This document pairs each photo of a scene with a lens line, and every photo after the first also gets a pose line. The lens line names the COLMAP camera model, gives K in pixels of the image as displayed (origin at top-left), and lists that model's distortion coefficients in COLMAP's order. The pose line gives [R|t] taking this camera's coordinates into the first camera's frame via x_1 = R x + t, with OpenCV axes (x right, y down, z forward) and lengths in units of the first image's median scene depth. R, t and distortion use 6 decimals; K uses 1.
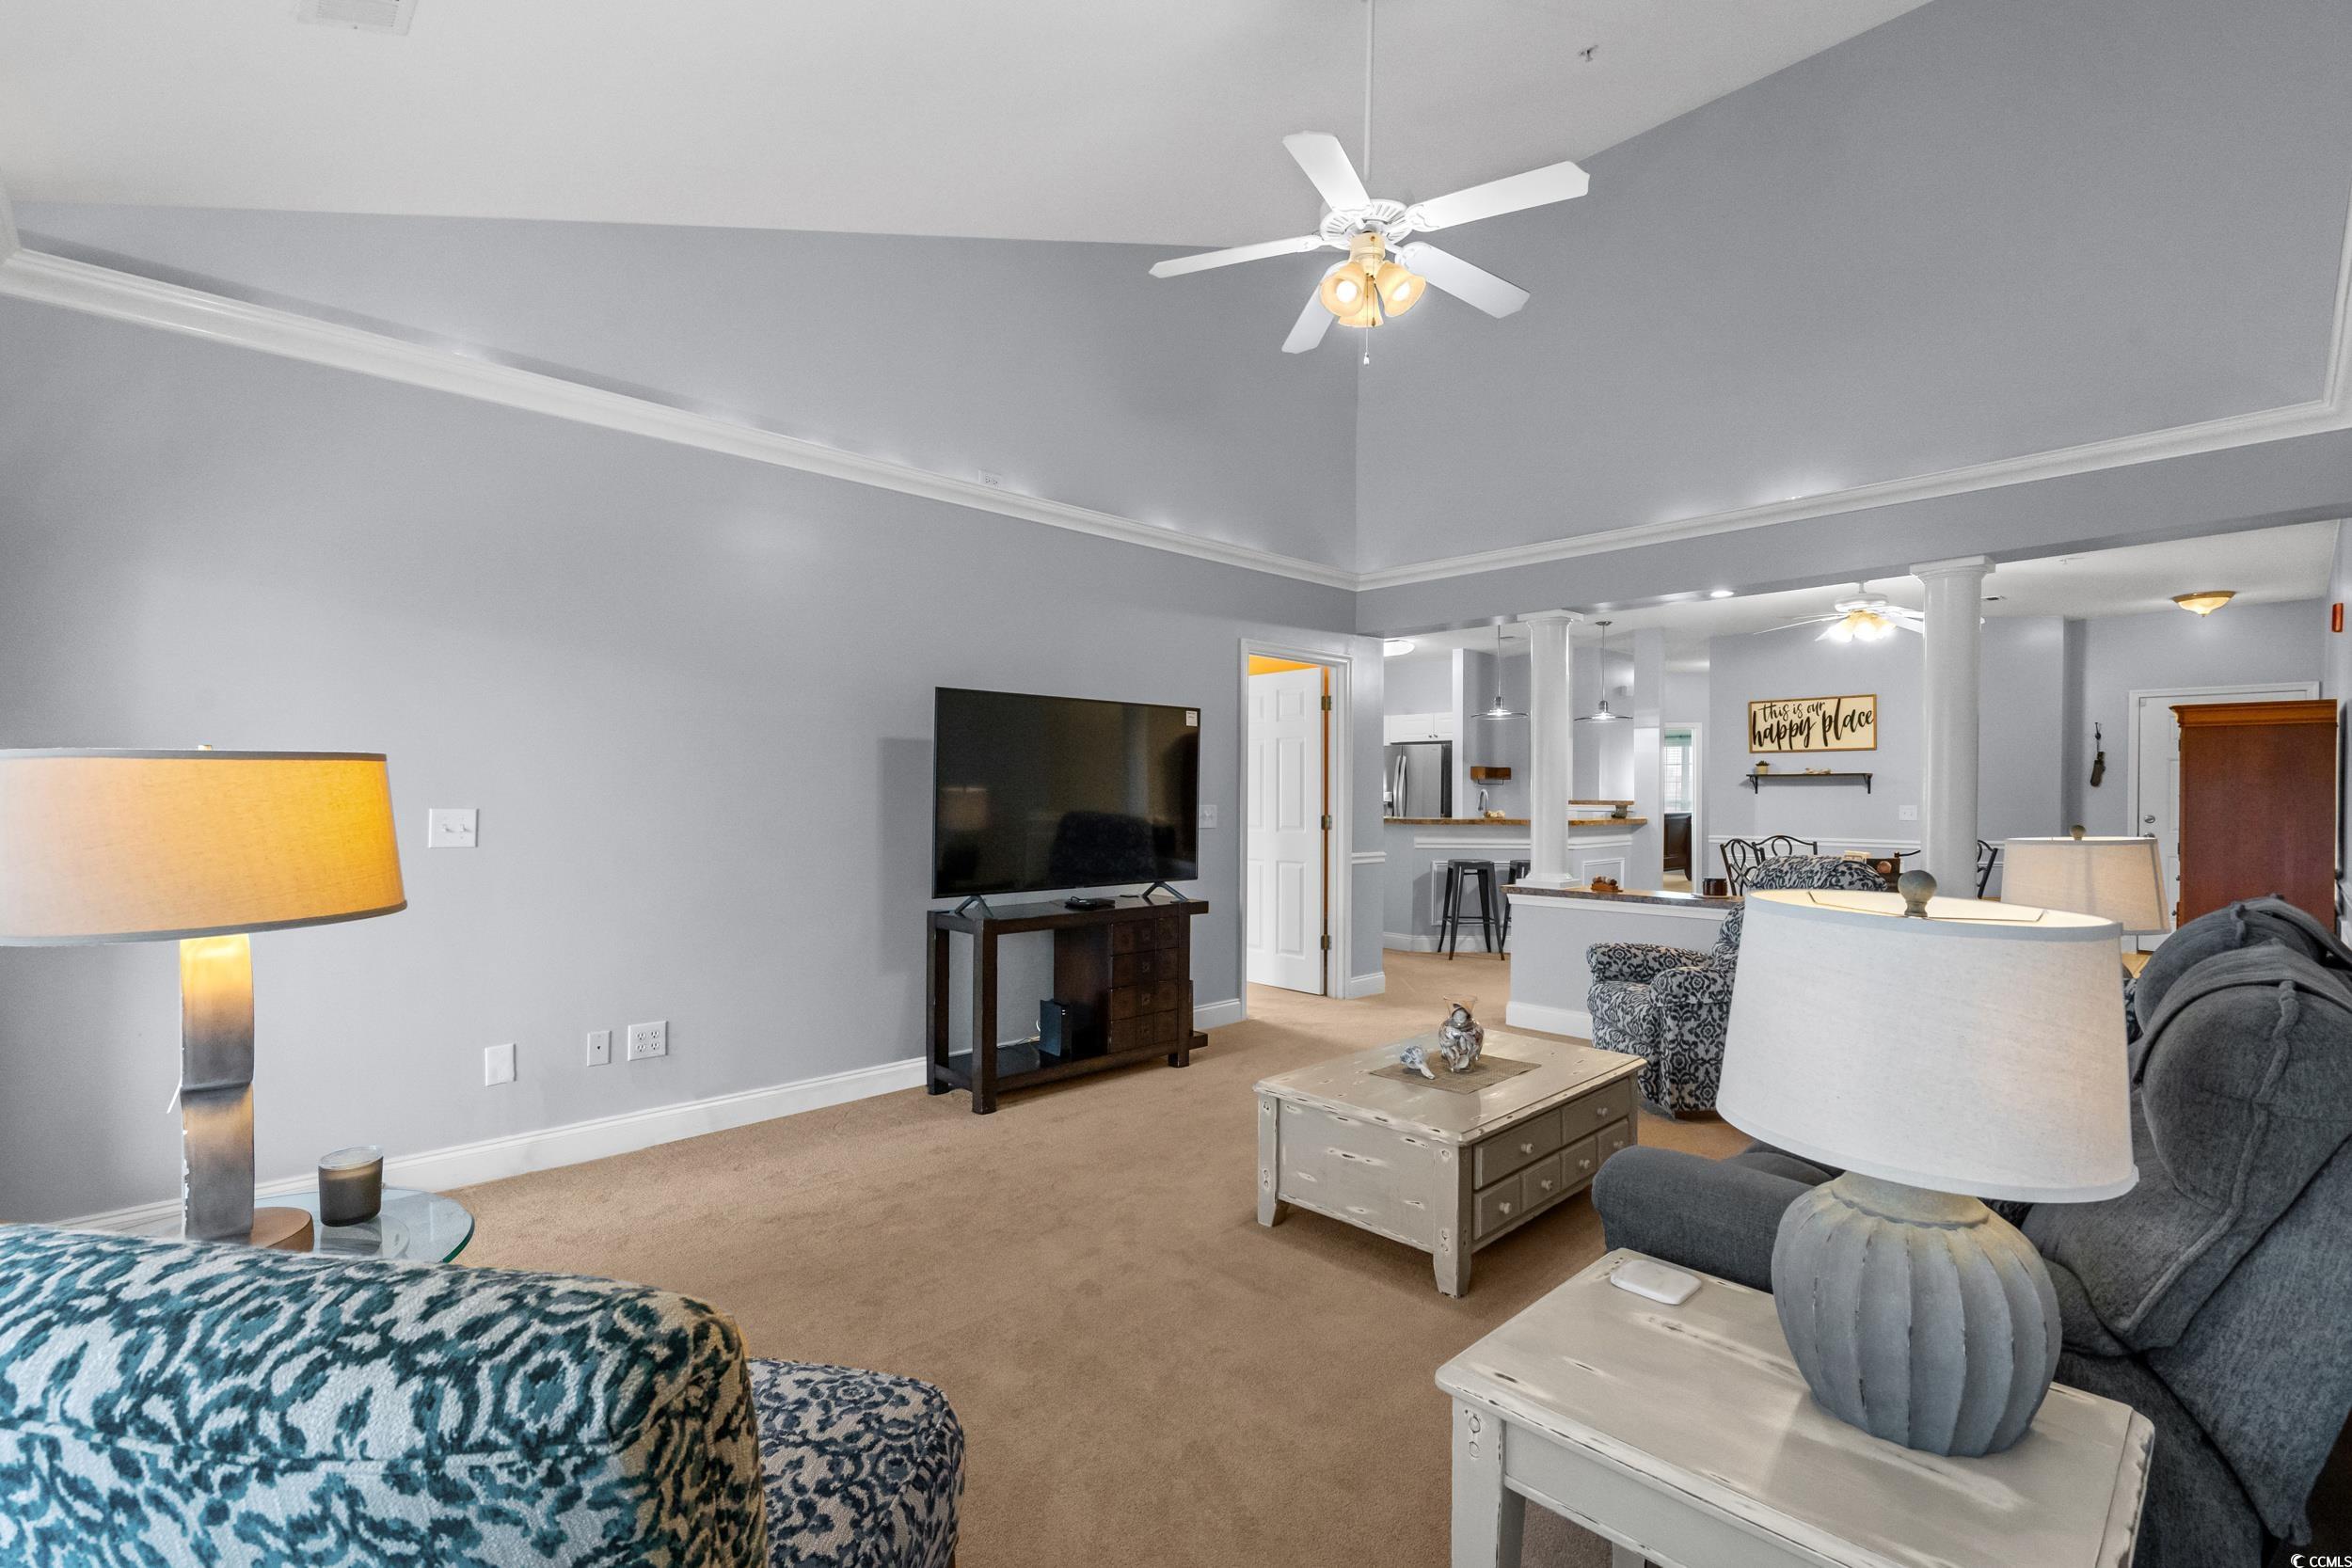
lens RADIAL K [[1065.1, 0, 1174.1], [0, 1065.1, 787.2], [0, 0, 1]] dist [-0.002614, 0.001409]
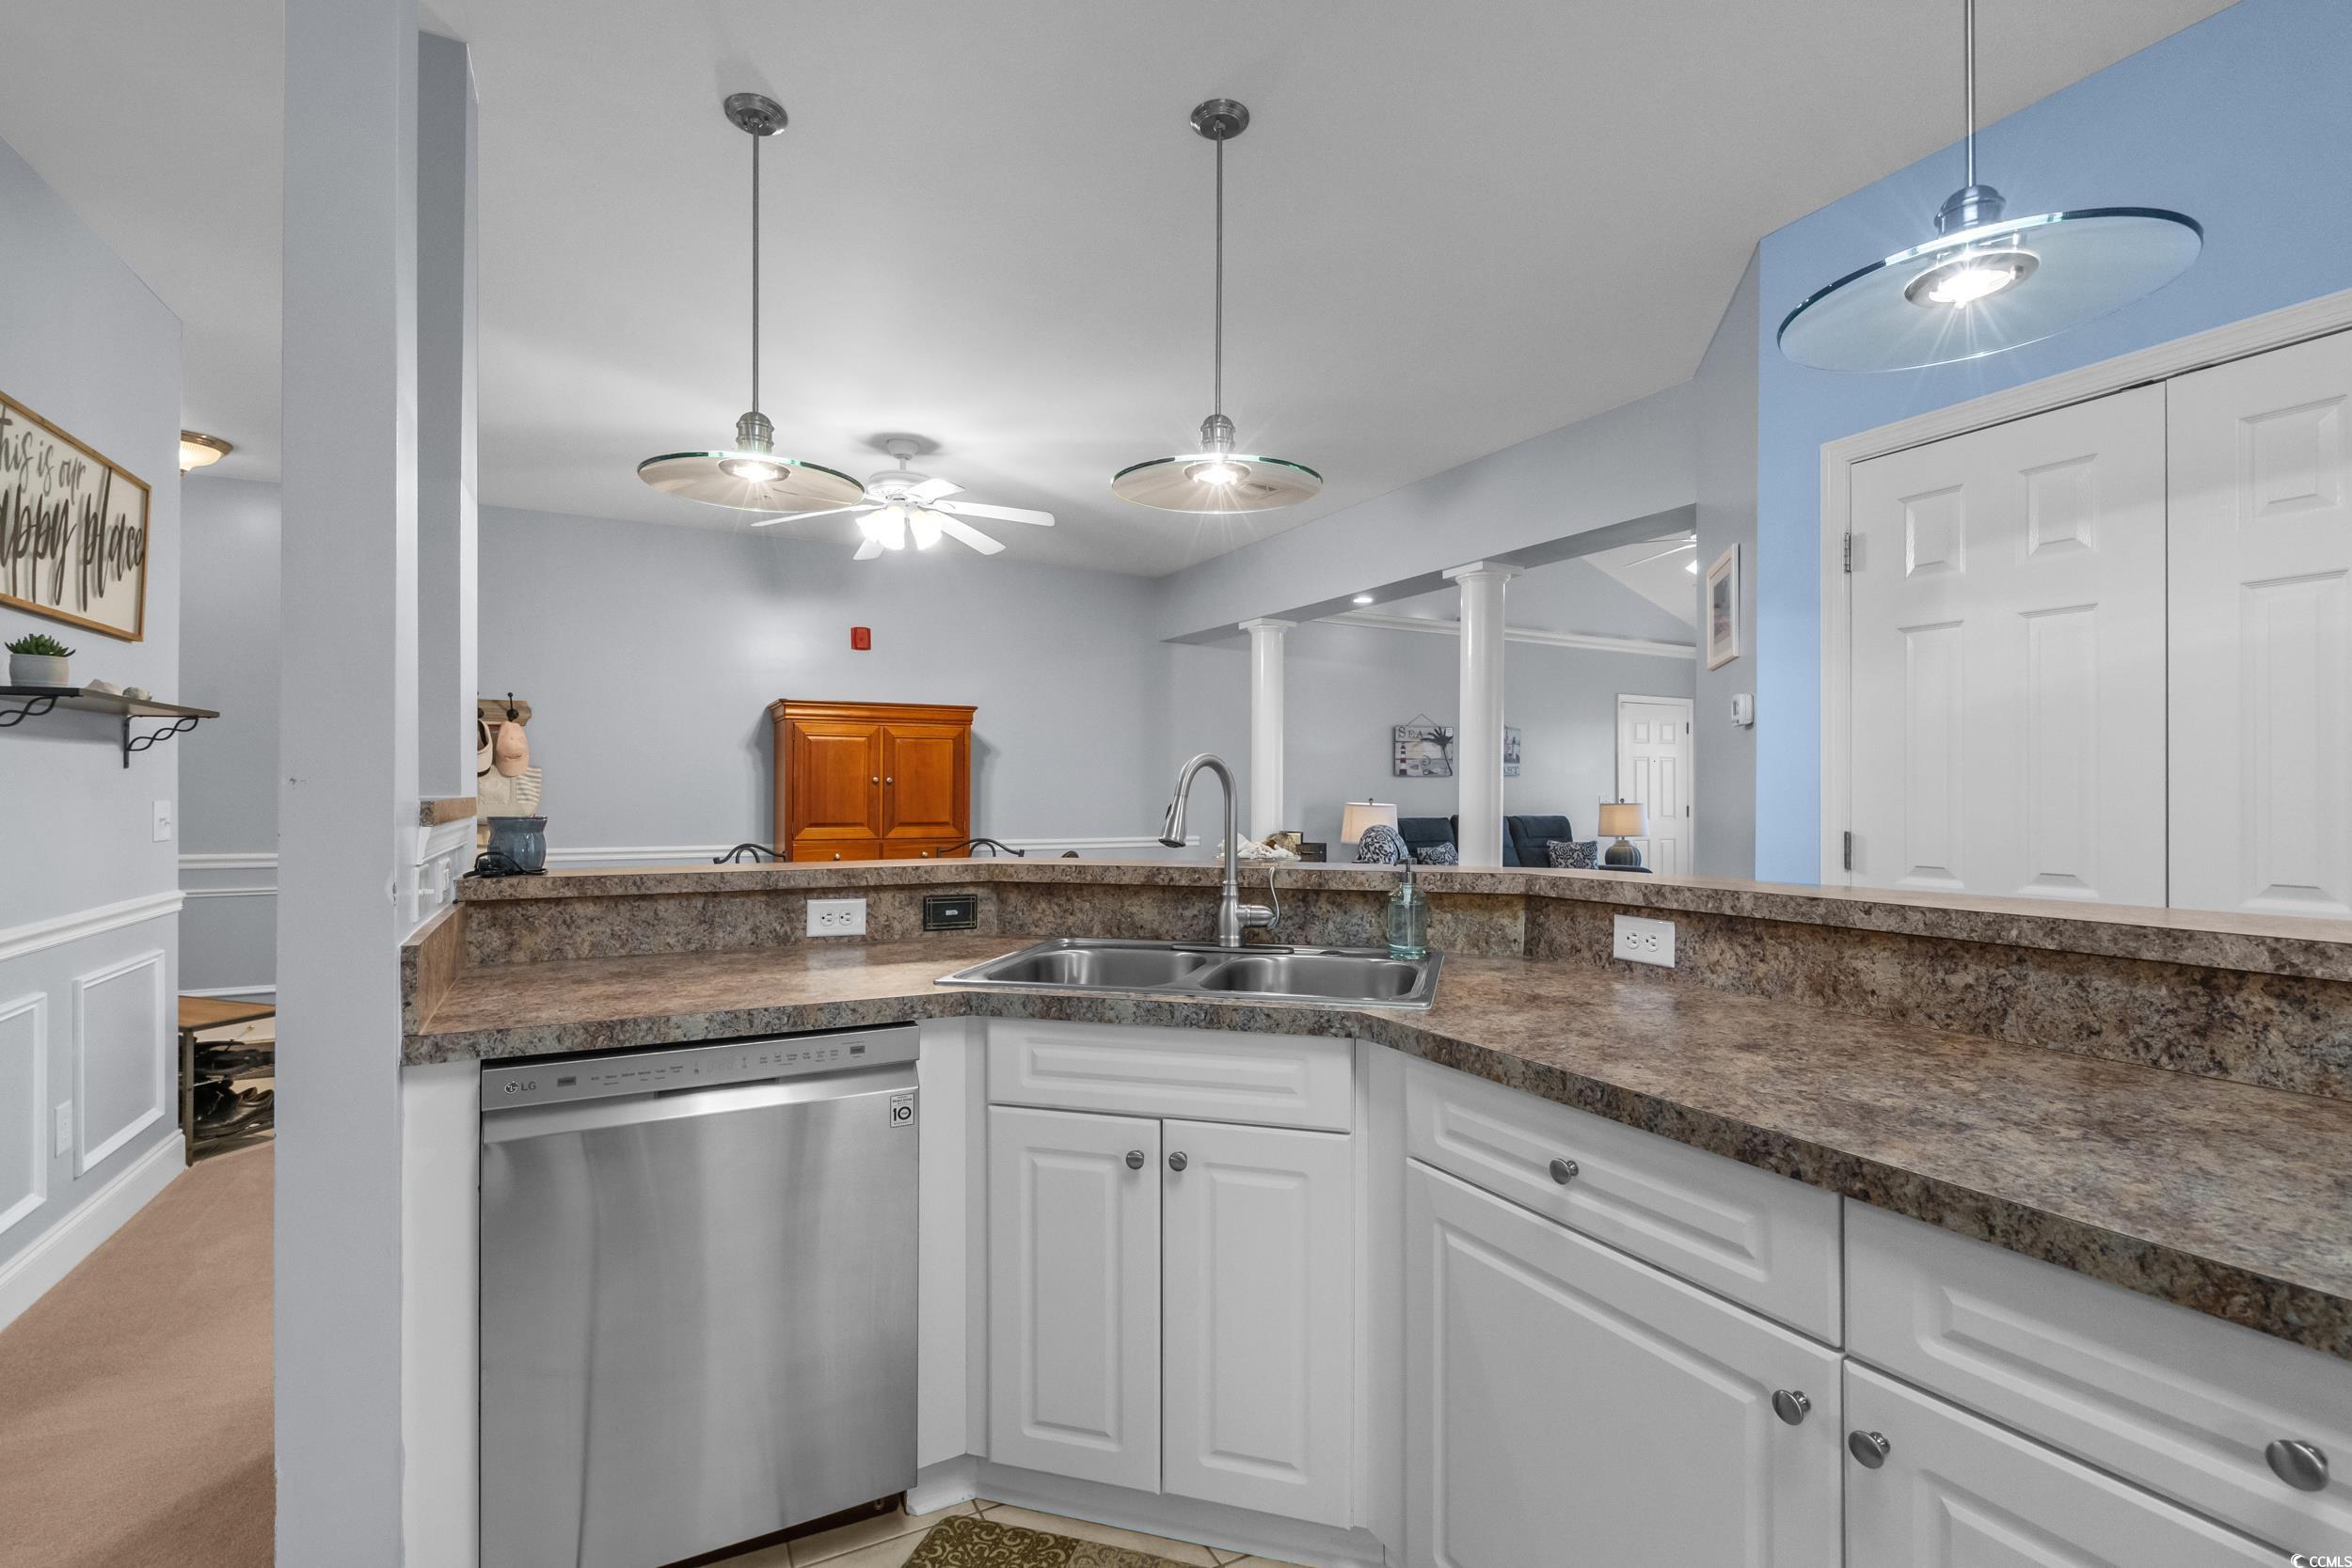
lens RADIAL K [[1065.1, 0, 1164.6], [0, 1065.1, 786.9], [0, 0, 1]] dist [-0.002614, 0.001409]
pose [[-0.960295, -0.009252, 0.278833, 0.233290], [-0.010794, 0.999934, -0.003996, 0.009858], [-0.278777, -0.006847, -0.960331, 1.220754]]
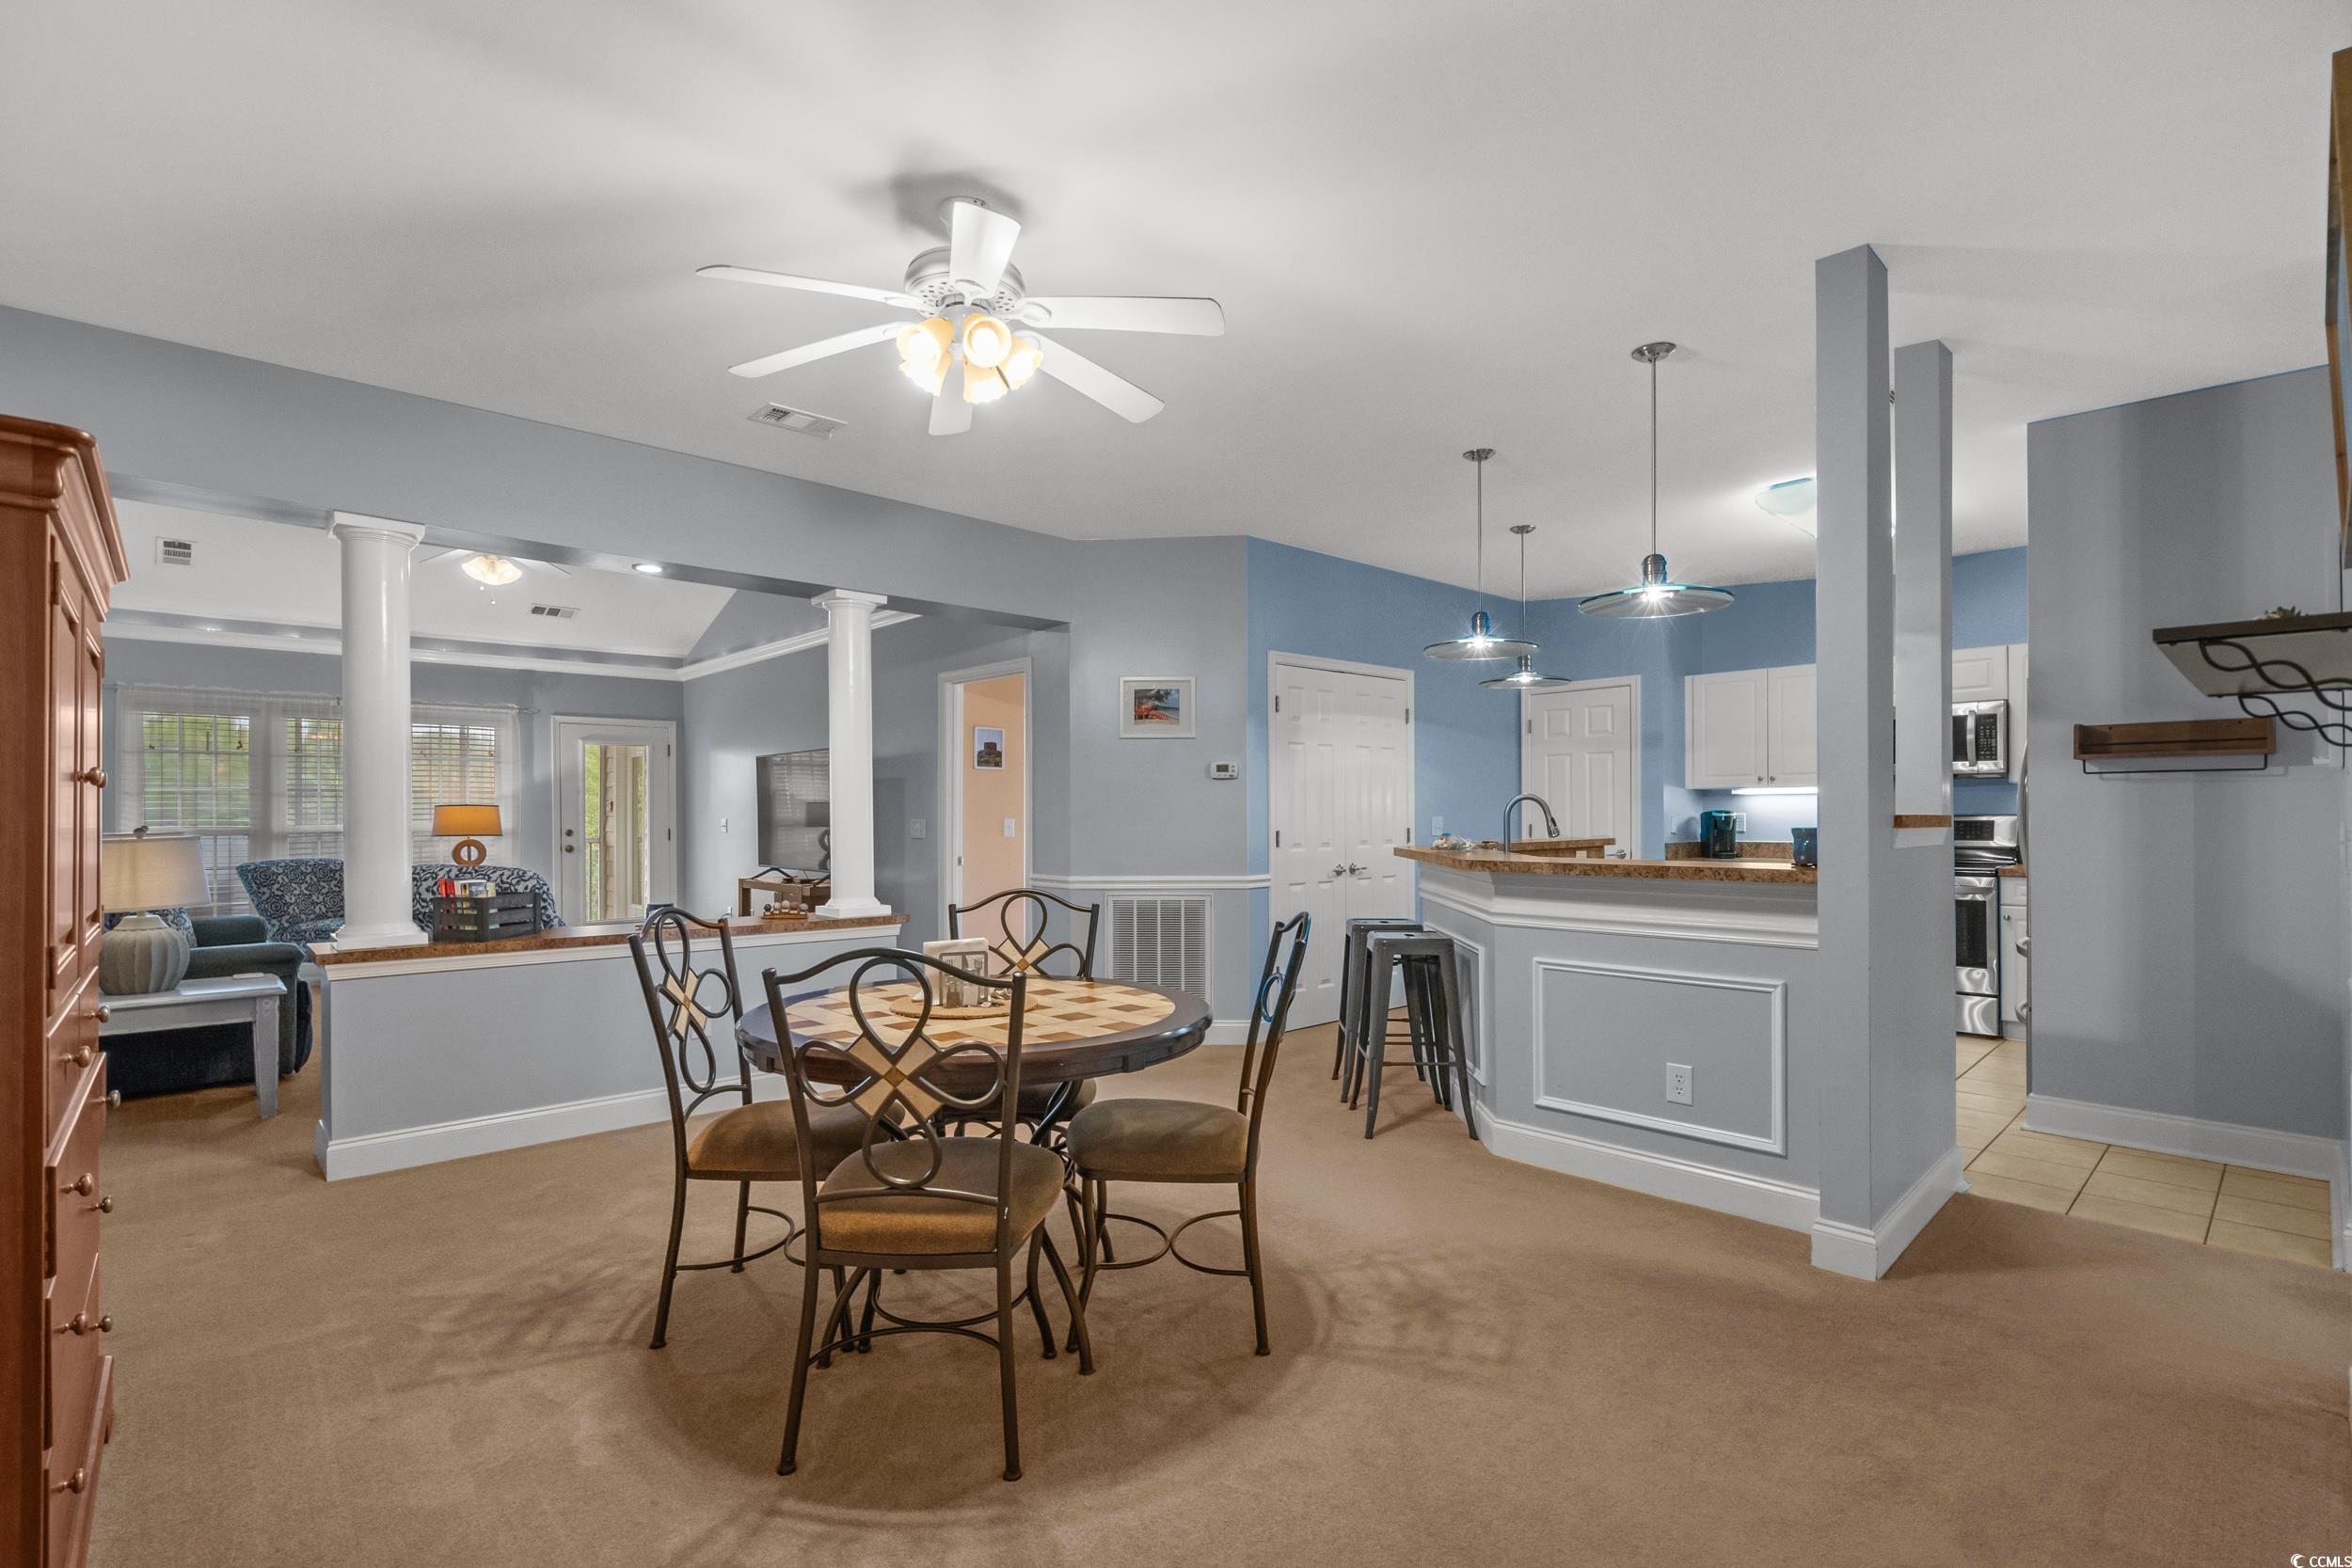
lens RADIAL K [[1065.1, 0, 1165.9], [0, 1065.1, 820.6], [0, 0, 1]] dist [-0.002614, 0.001409]
pose [[-0.017445, -0.003096, -0.999843, 0.786893], [0.005363, 0.999981, -0.003190, 0.014509], [0.999833, -0.005418, -0.017428, 0.827872]]
